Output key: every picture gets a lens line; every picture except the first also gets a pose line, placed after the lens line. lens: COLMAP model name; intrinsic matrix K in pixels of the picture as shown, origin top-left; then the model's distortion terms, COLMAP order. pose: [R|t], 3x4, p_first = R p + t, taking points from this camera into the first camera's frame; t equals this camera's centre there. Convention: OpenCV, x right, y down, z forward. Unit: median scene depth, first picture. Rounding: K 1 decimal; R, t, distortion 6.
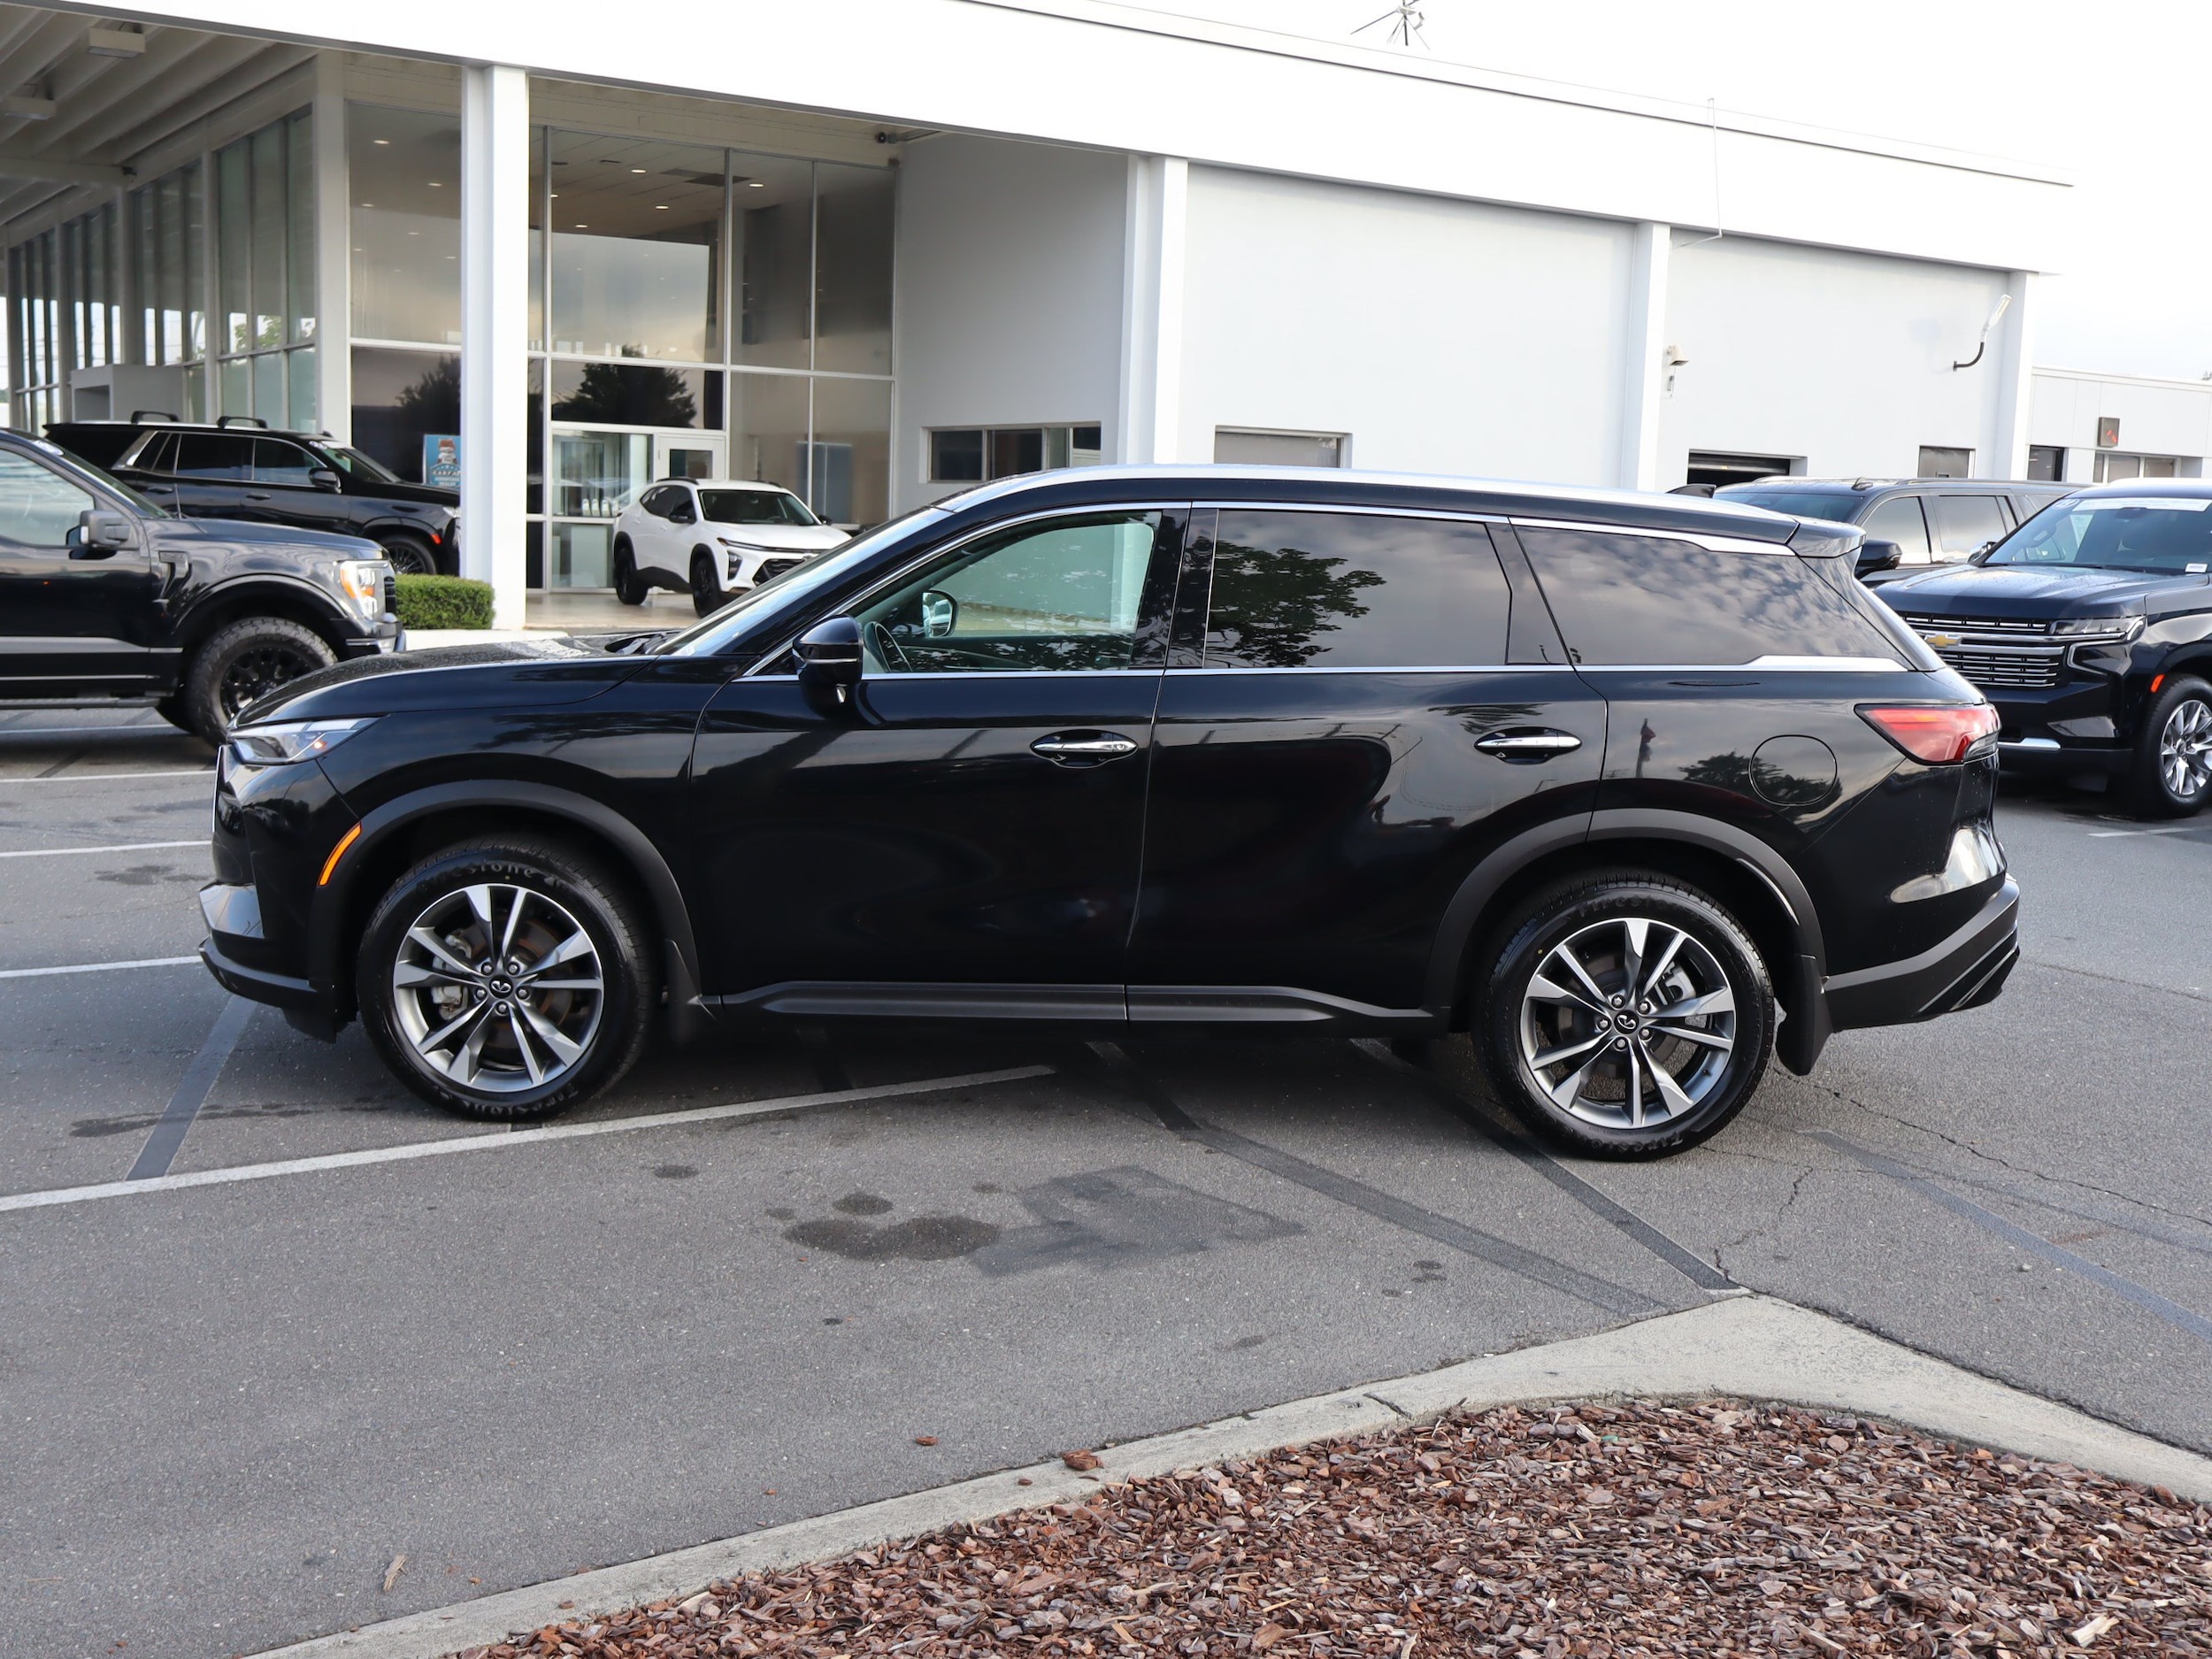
lens RADIAL K [[2625.8, 0, 1106.0], [0, 2625.8, 829.5], [0, 0, 1]] dist [-0.019227, -0.014852]
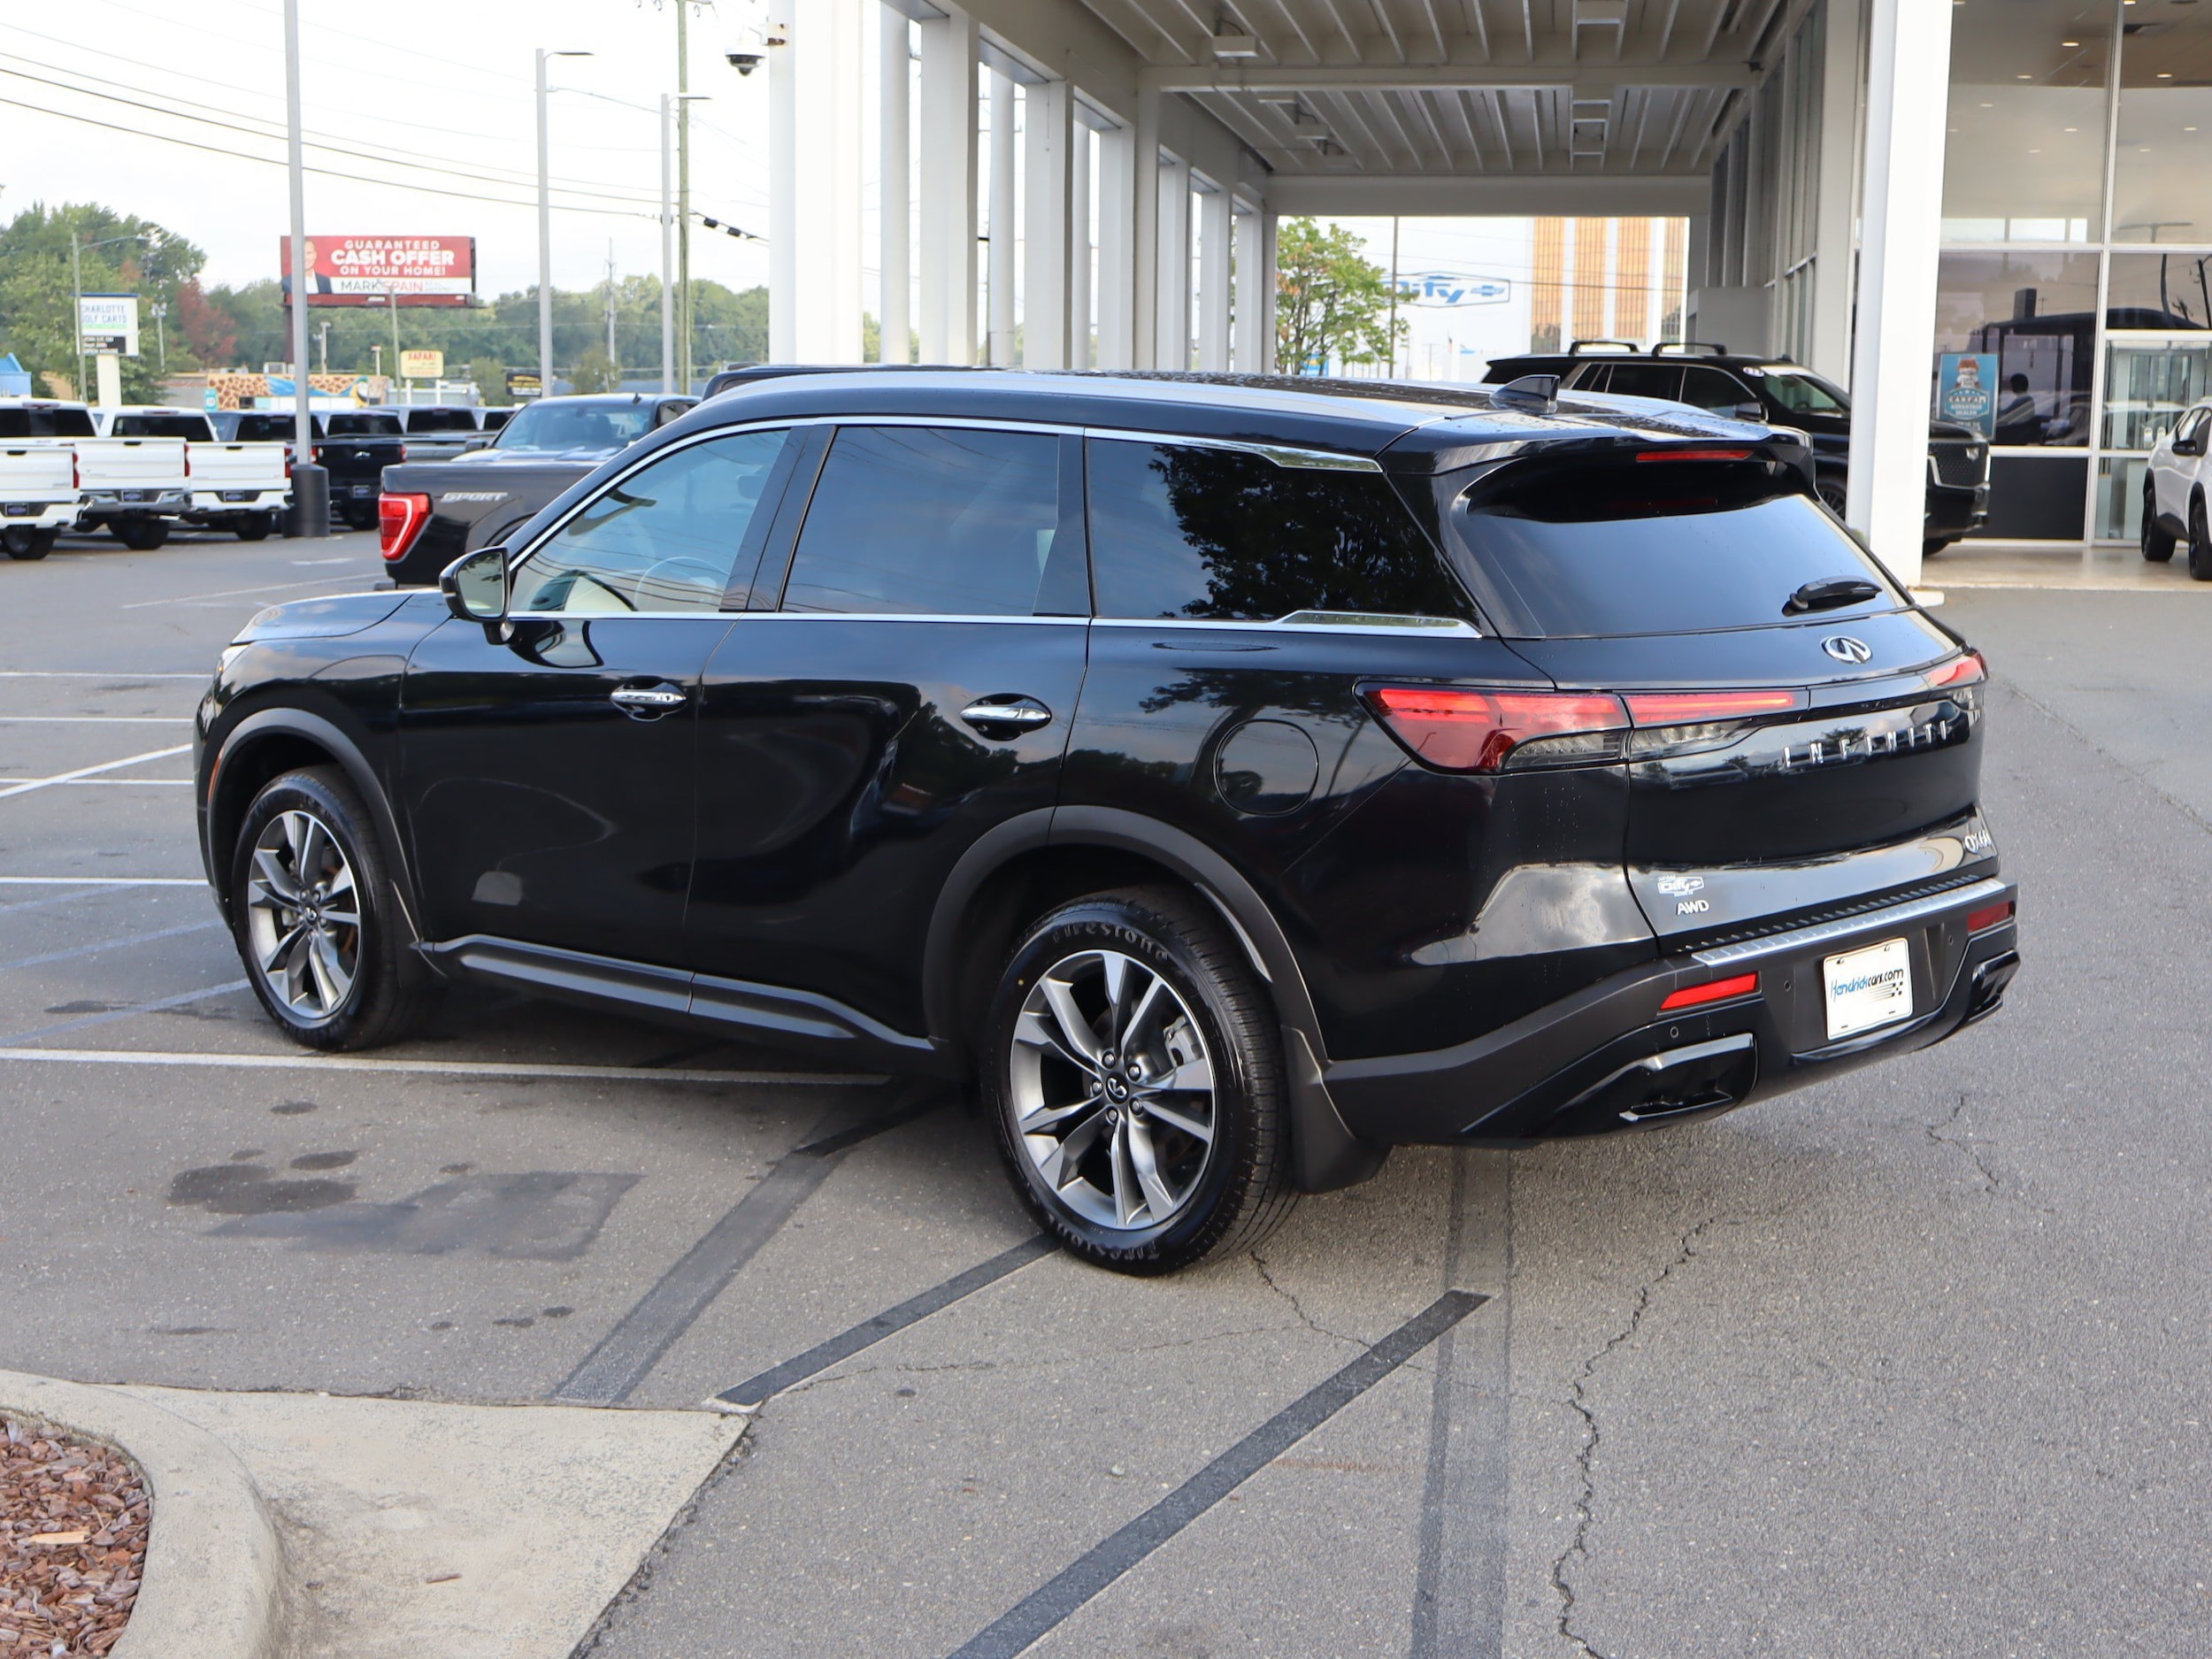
lens RADIAL K [[3221.7, 0, 1106.0], [0, 3221.7, 829.5], [0, 0, 1]] dist [0.013058, -0.065306]
pose [[0.710720, 0.068497, -0.700132, 0.913113], [-0.072619, 0.997075, 0.023832, -0.025446], [0.699717, 0.033905, 0.713616, 0.355291]]
